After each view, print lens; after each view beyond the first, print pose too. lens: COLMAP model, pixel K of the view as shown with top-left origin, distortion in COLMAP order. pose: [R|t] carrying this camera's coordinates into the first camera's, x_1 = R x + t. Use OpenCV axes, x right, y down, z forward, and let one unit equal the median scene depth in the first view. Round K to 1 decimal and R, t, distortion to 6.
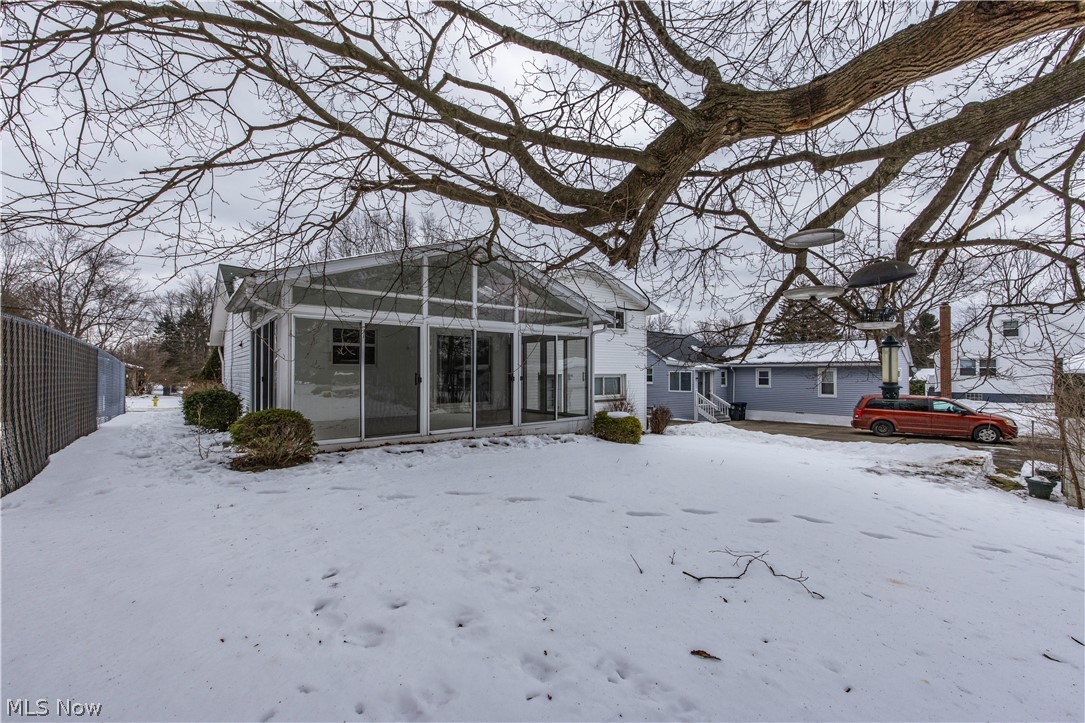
lens RADIAL K [[446.5, 0, 541.8], [0, 446.5, 368.3], [0, 0, 1]] dist [0.000319, 0.000132]
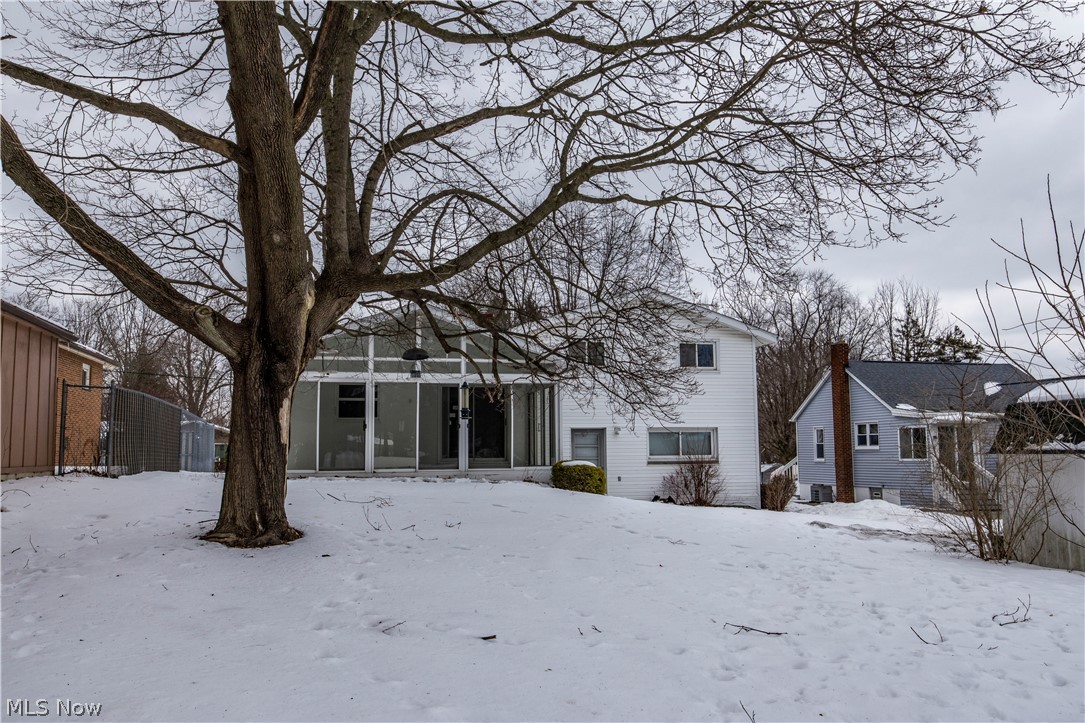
lens RADIAL K [[877.8, 0, 542.5], [0, 877.8, 361.5], [0, 0, 1]] dist [-0.012280, -0.004530]
pose [[0.900754, -0.051366, -0.431281, 0.765244], [0.011305, 0.995418, -0.094946, 0.052417], [0.434182, 0.080647, 0.897208, -0.597673]]
